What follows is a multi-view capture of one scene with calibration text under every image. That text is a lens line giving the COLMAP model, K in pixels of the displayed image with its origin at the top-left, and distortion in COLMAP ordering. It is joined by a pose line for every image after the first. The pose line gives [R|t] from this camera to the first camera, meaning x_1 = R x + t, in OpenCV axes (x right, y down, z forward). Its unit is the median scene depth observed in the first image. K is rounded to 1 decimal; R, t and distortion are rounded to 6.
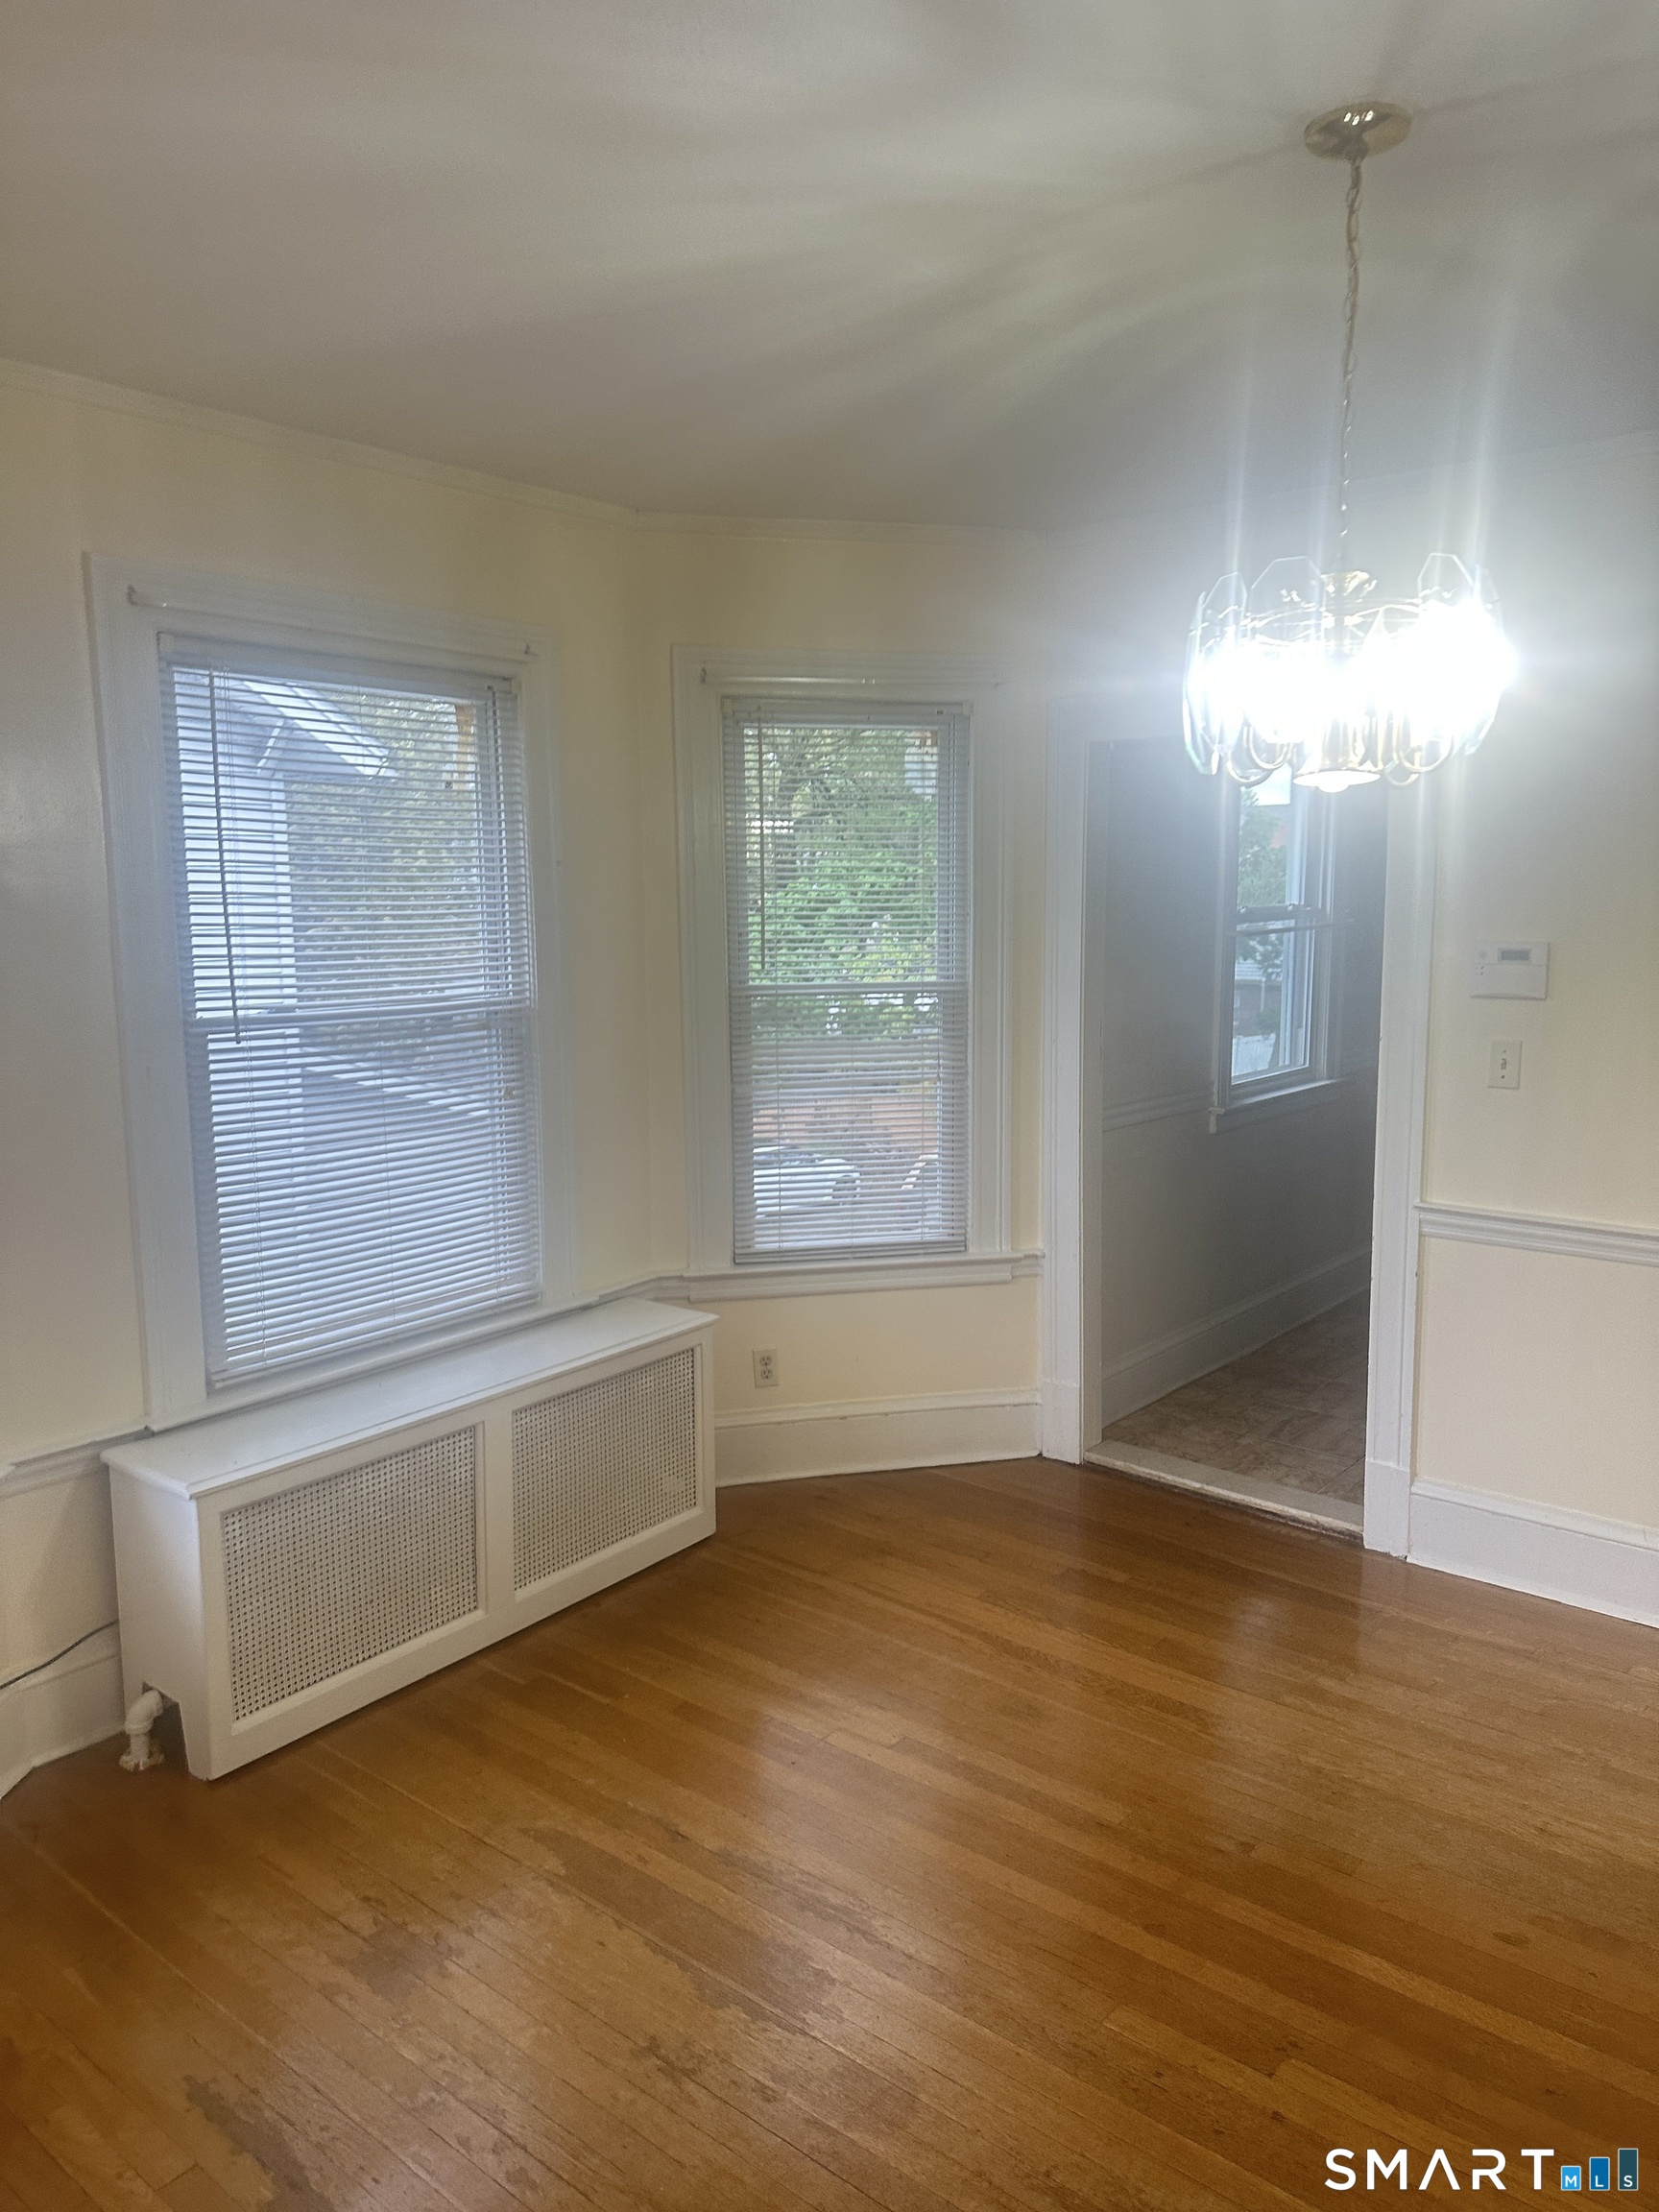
lens RADIAL K [[1553.9, 0, 821.1], [0, 1553.9, 1102.4], [0, 0, 1]] dist [0.061136, -0.091809]
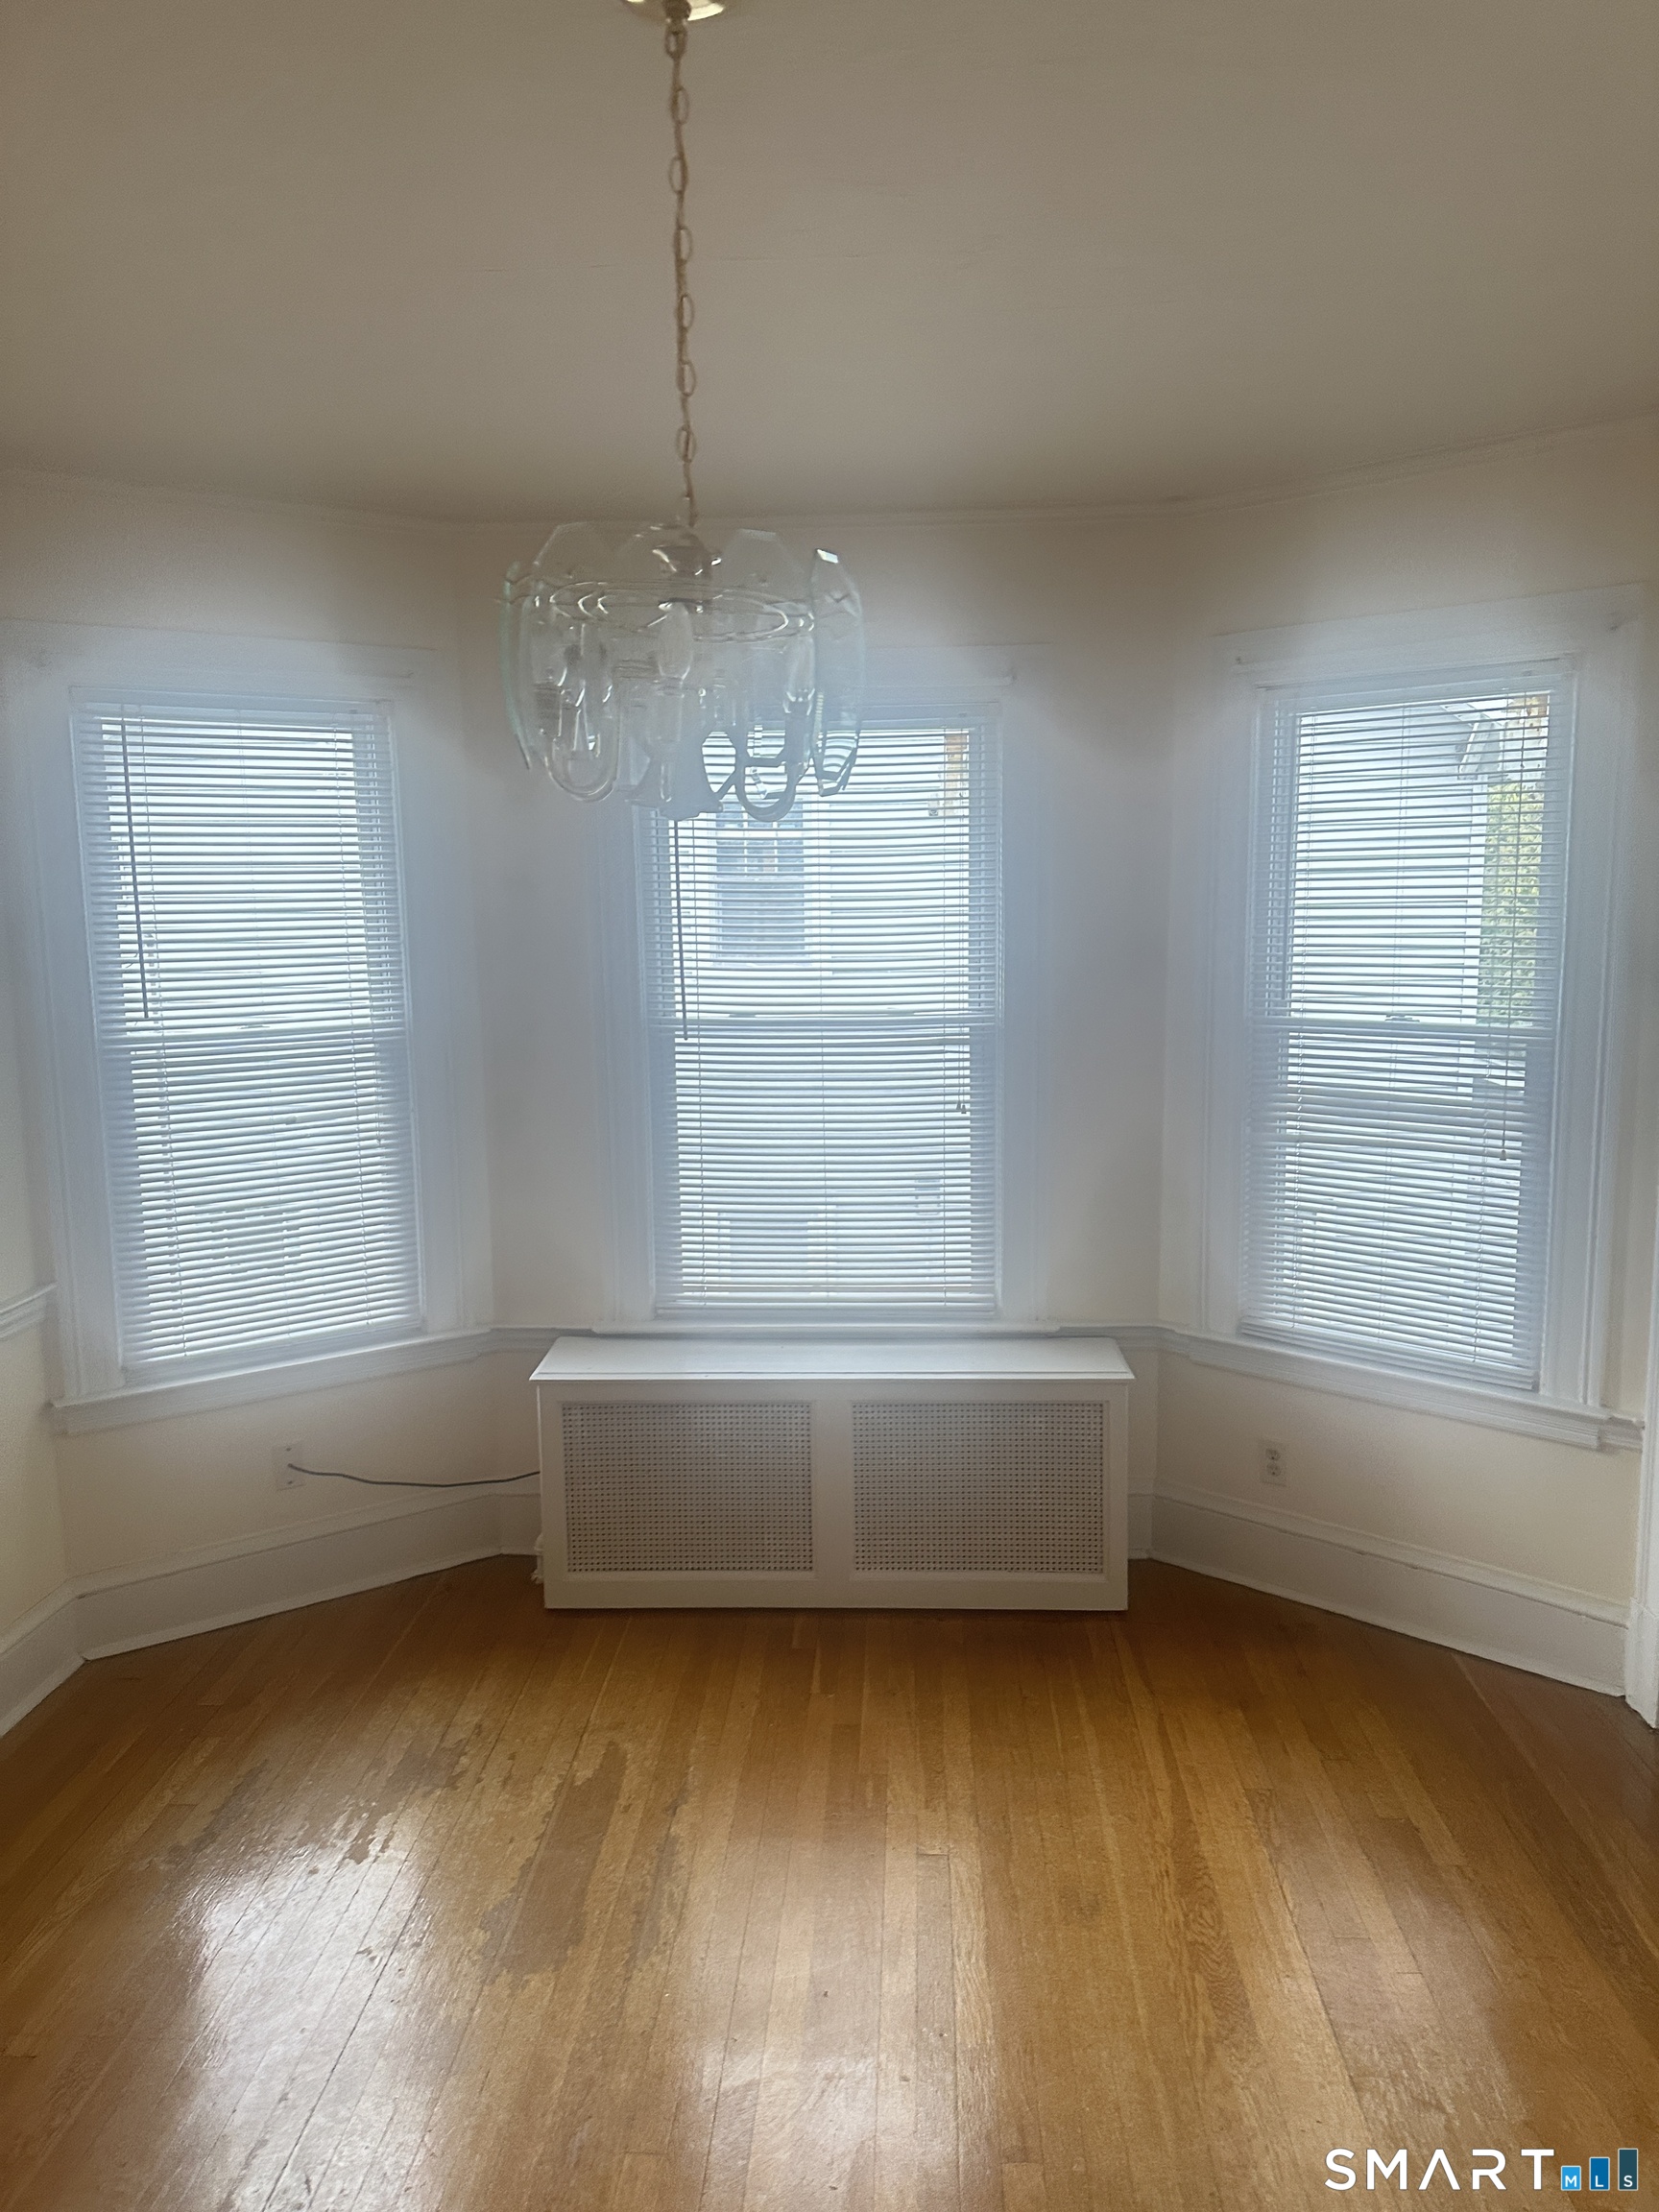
lens RADIAL K [[1553.9, 0, 812.1], [0, 1553.9, 1097.0], [0, 0, 1]] dist [0.061136, -0.091809]
pose [[0.570965, 0.102969, -0.814492, 0.557119], [-0.100704, 0.993395, 0.054992, -0.057519], [0.814775, 0.050624, 0.577563, 0.313602]]
